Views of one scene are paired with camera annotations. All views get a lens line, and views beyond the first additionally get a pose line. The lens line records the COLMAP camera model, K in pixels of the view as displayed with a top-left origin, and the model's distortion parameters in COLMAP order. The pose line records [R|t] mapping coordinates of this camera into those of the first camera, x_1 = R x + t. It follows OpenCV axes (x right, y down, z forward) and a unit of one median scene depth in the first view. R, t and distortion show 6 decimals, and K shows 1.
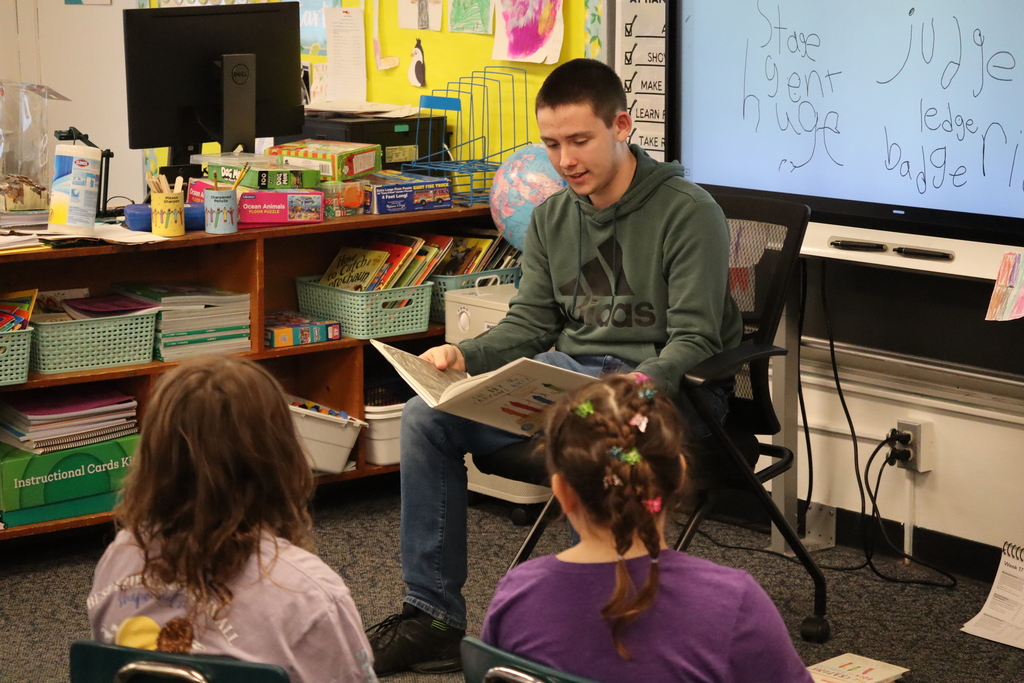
lens RADIAL K [[2551.0, 0, 514.0], [0, 2551.0, 341.8], [0, 0, 1]] dist [0.390486, 0.000000]
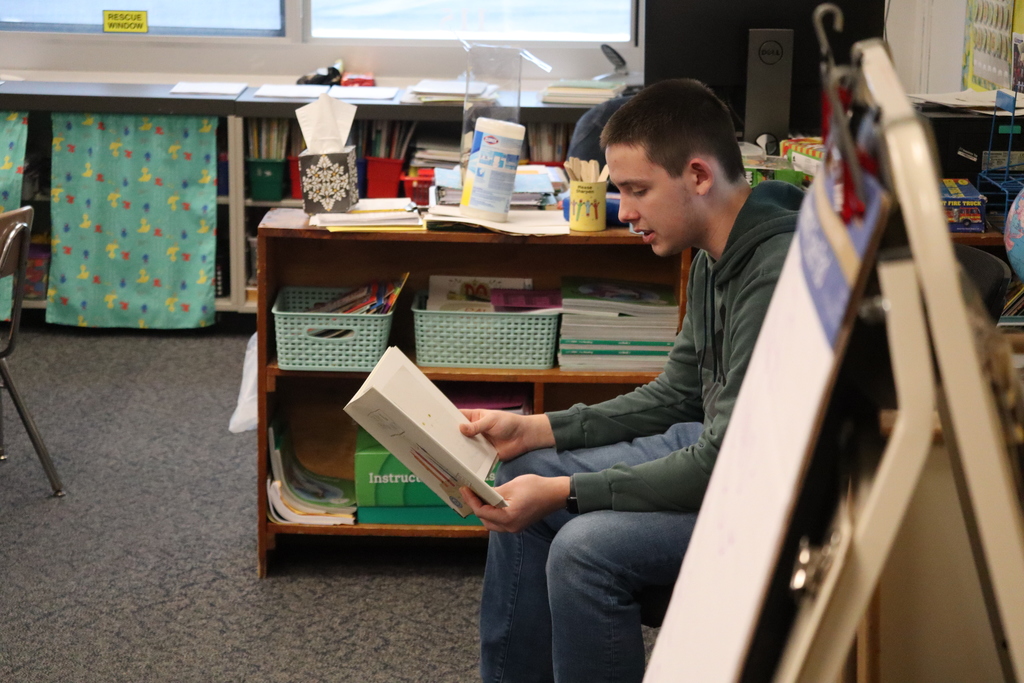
lens RADIAL K [[2551.0, 0, 509.6], [0, 2551.0, 332.4], [0, 0, 1]] dist [0.390486, 0.000000]
pose [[0.791675, 0.131281, -0.596671, 0.375391], [-0.123182, 0.990882, 0.054575, -0.051445], [0.598395, 0.030293, 0.800628, 0.286226]]
